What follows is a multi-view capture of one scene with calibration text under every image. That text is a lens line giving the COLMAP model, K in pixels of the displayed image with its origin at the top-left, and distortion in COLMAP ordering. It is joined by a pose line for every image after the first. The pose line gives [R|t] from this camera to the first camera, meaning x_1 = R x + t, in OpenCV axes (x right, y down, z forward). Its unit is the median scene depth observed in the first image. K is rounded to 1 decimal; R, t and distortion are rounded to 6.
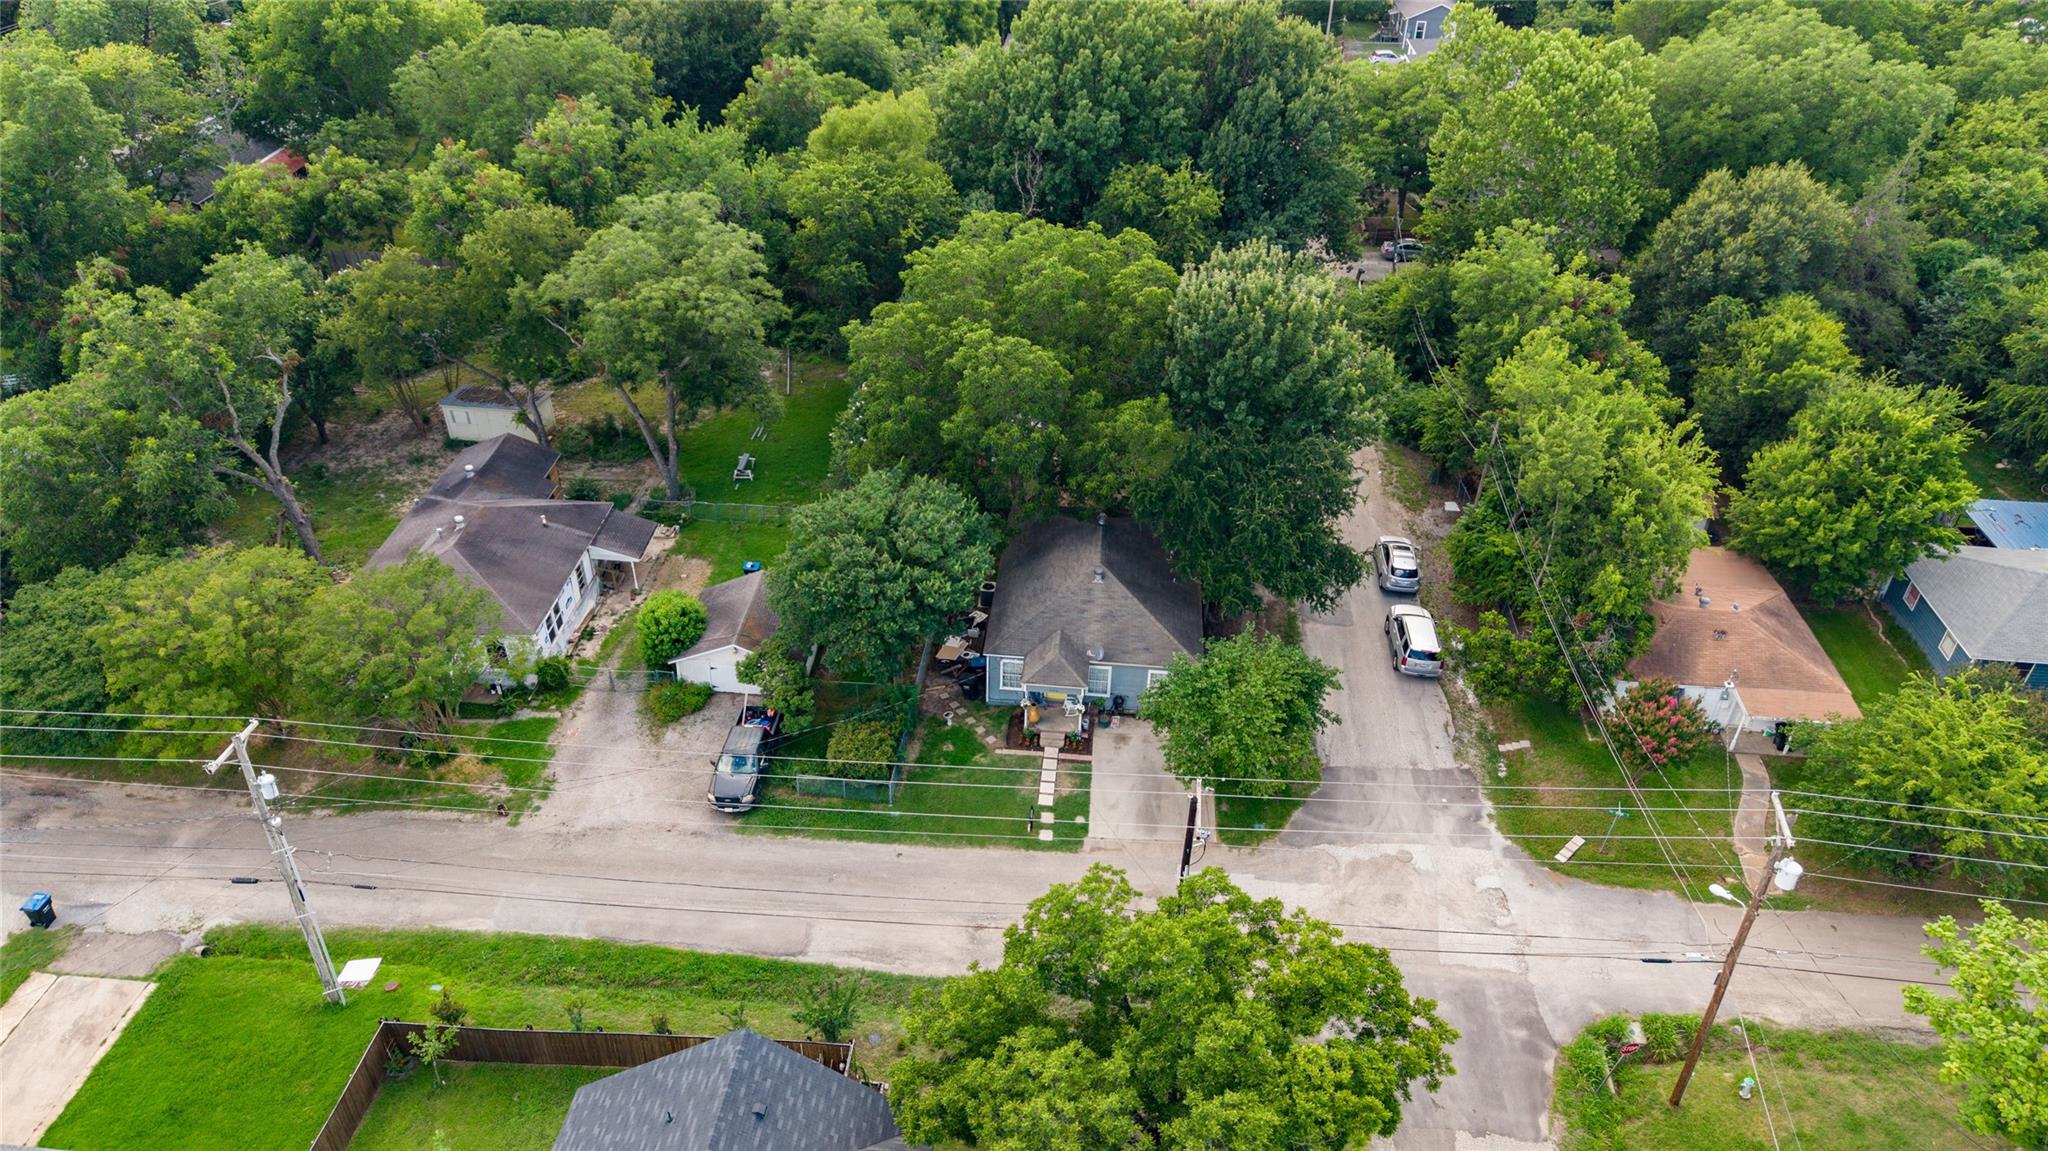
lens RADIAL K [[1369.2, 0, 1024.0], [0, 1369.2, 575.5], [0, 0, 1]] dist [0.002427, -0.000693]
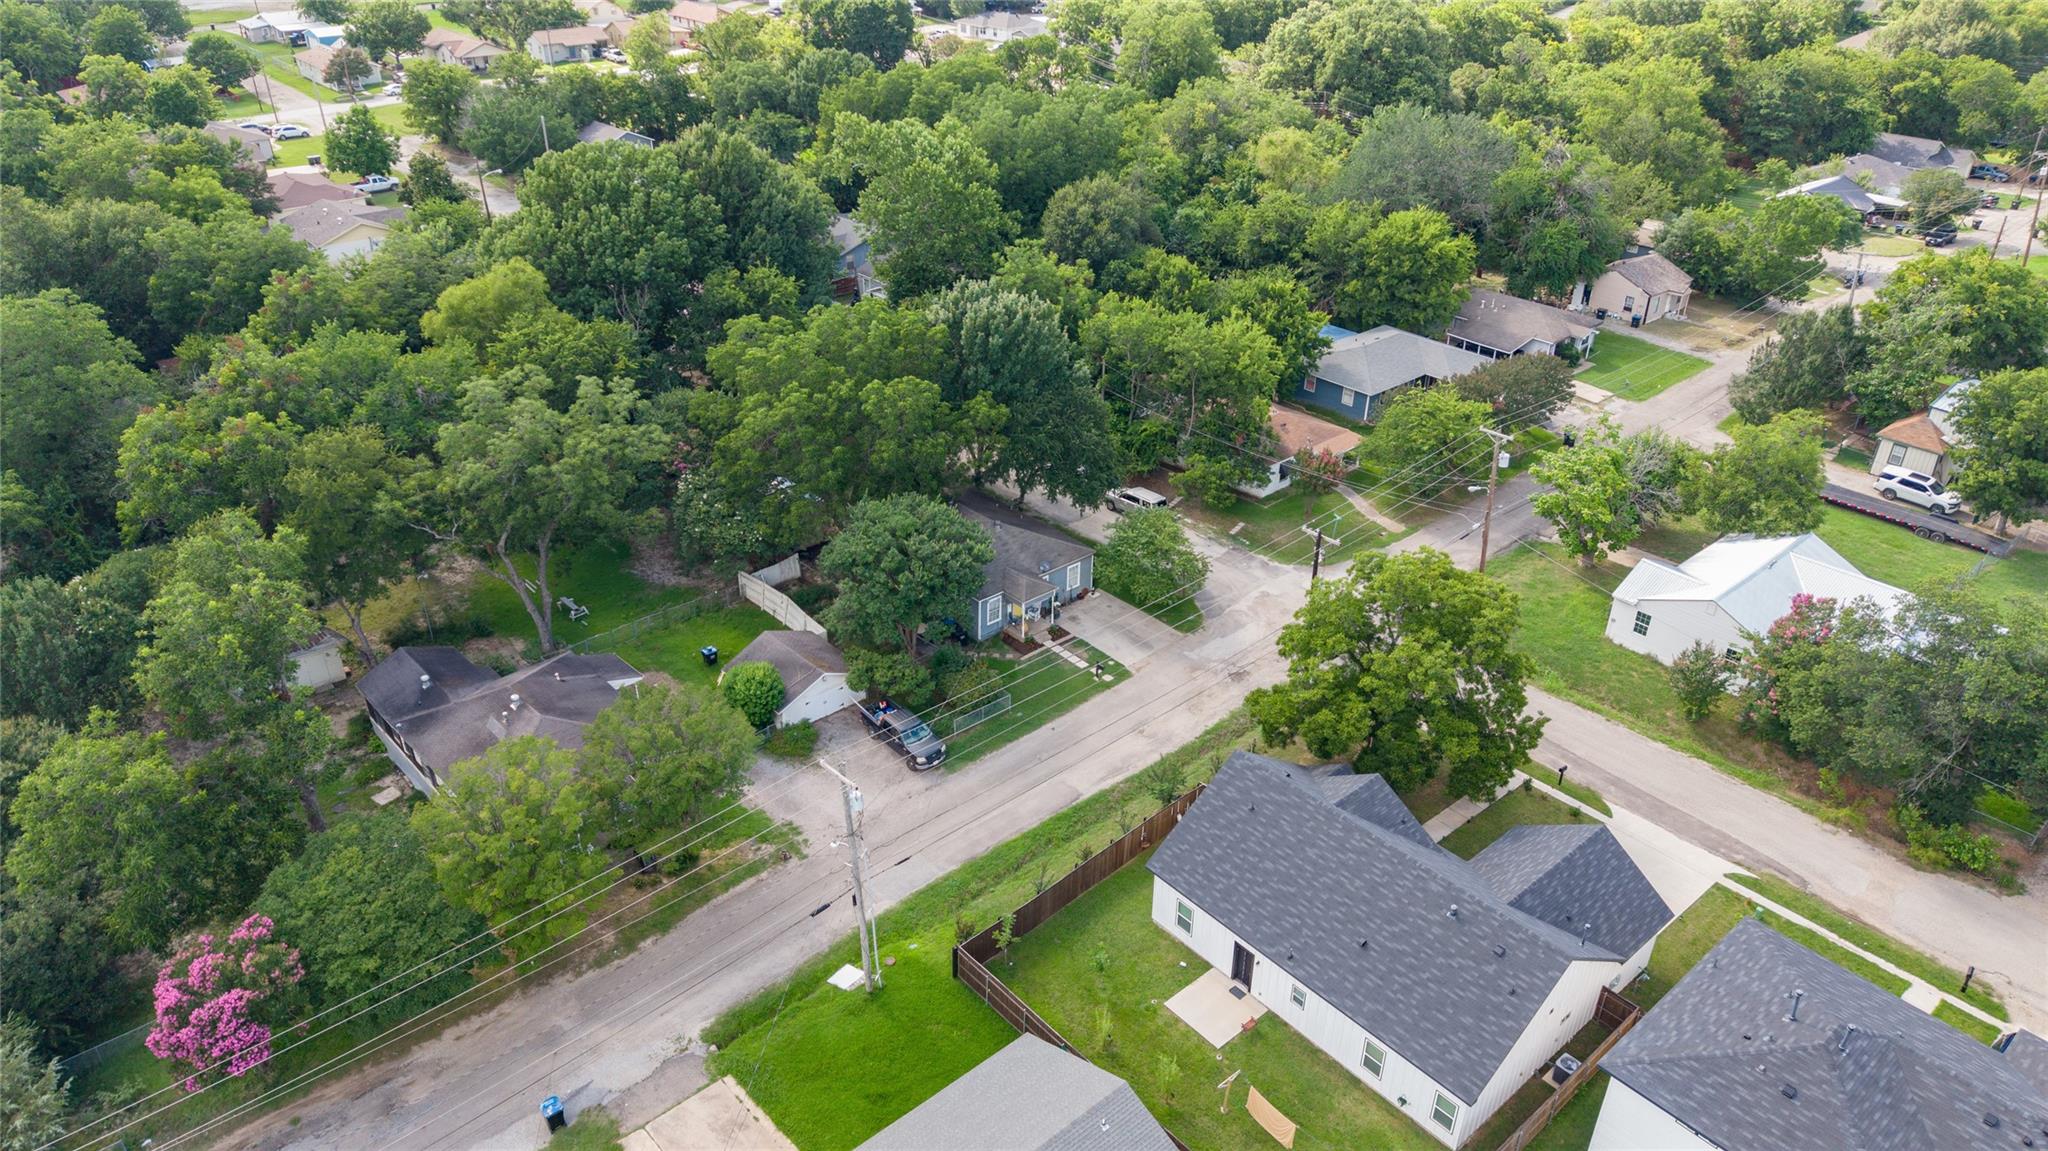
lens RADIAL K [[1369.2, 0, 1024.0], [0, 1369.2, 575.5], [0, 0, 1]] dist [0.002427, -0.000693]
pose [[0.693372, -0.368455, 0.619255, -0.873842], [0.418678, 0.905437, 0.069944, -0.044480], [-0.586468, 0.210771, 0.782068, -0.096472]]
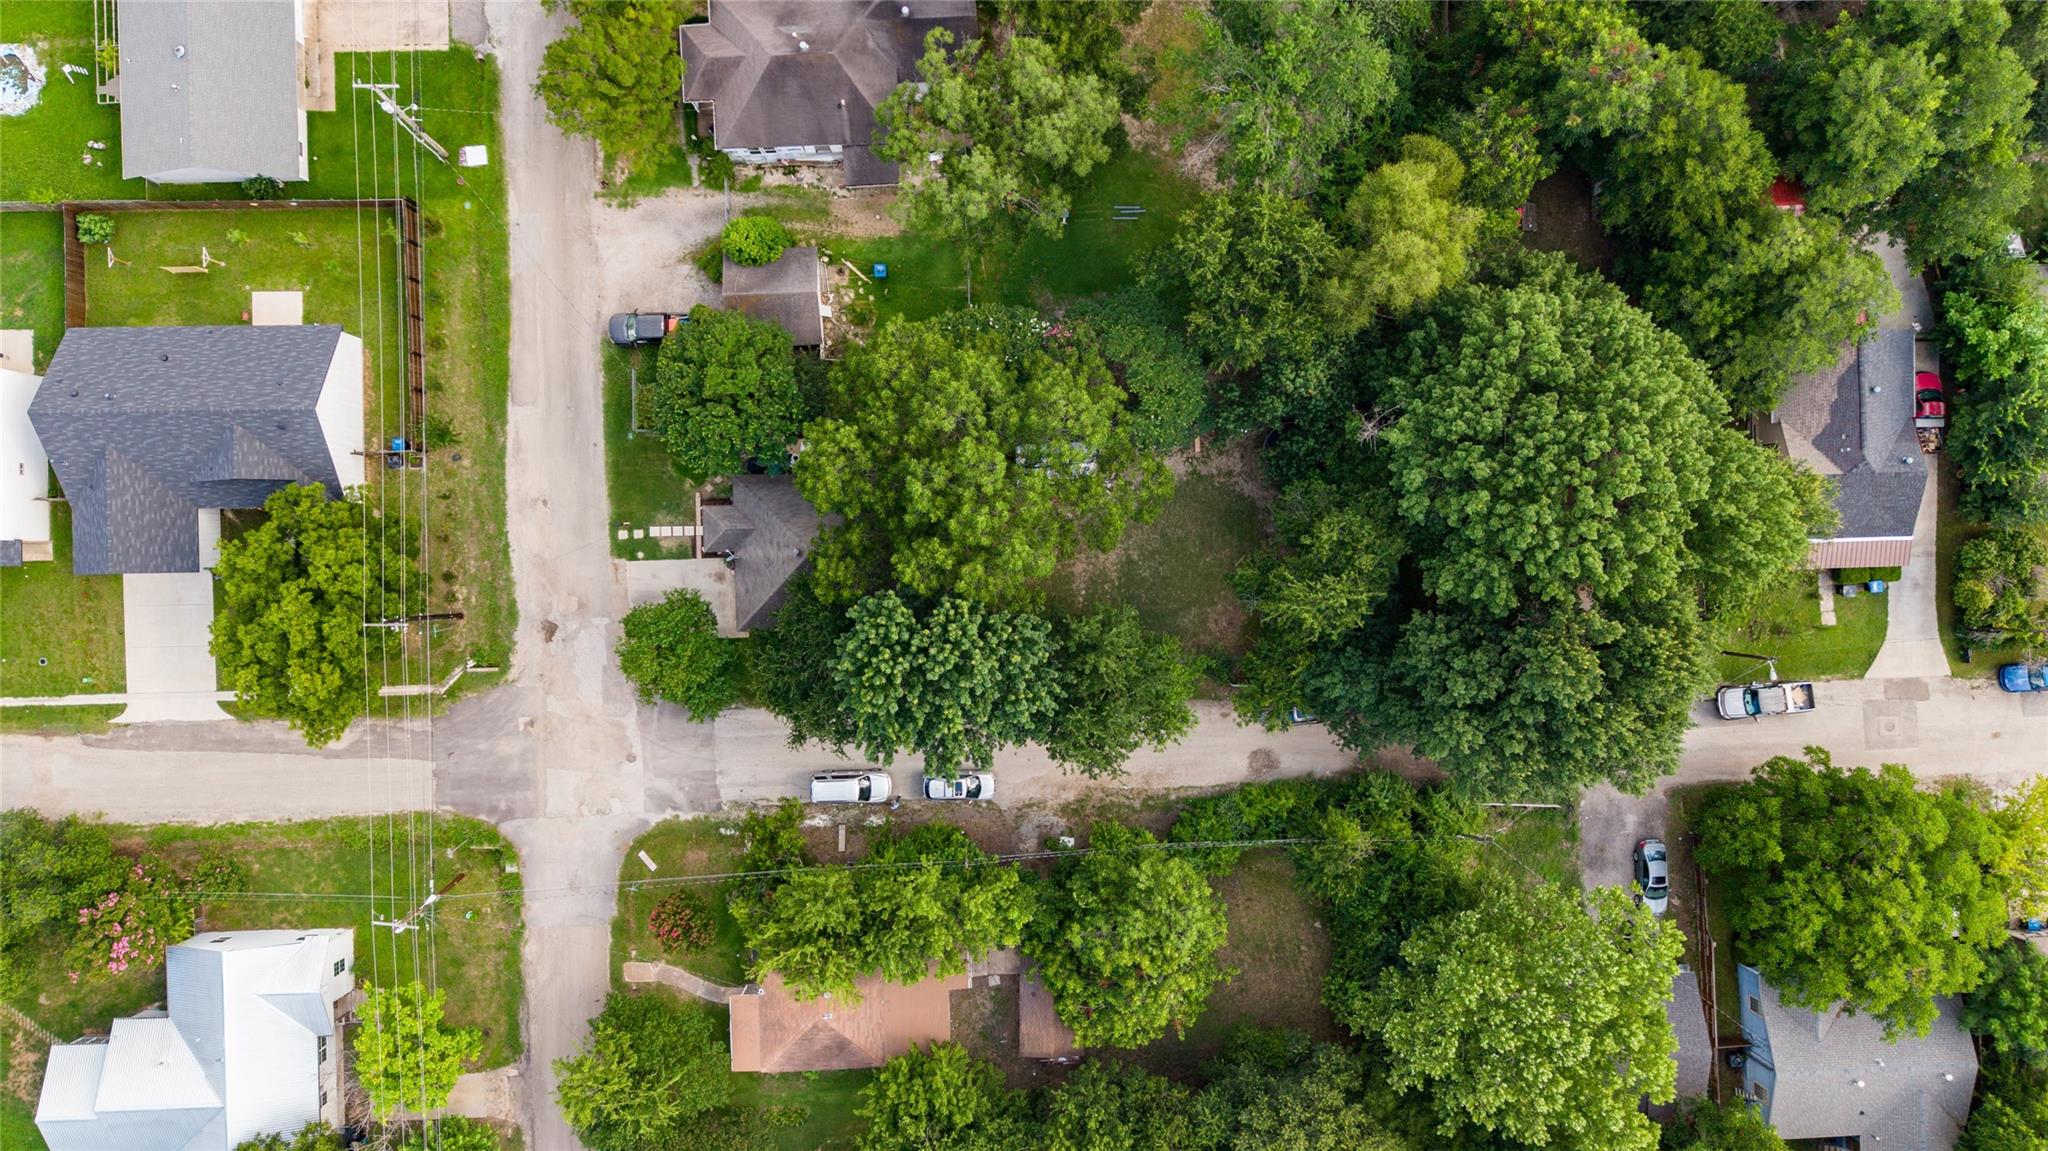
lens RADIAL K [[1369.2, 0, 1024.0], [0, 1369.2, 575.5], [0, 0, 1]] dist [0.002427, -0.000693]
pose [[0.115524, 0.993305, -0.000482, 0.113871], [-0.576794, 0.067477, 0.814098, -1.325043], [0.808680, -0.093770, 0.580727, 0.438383]]
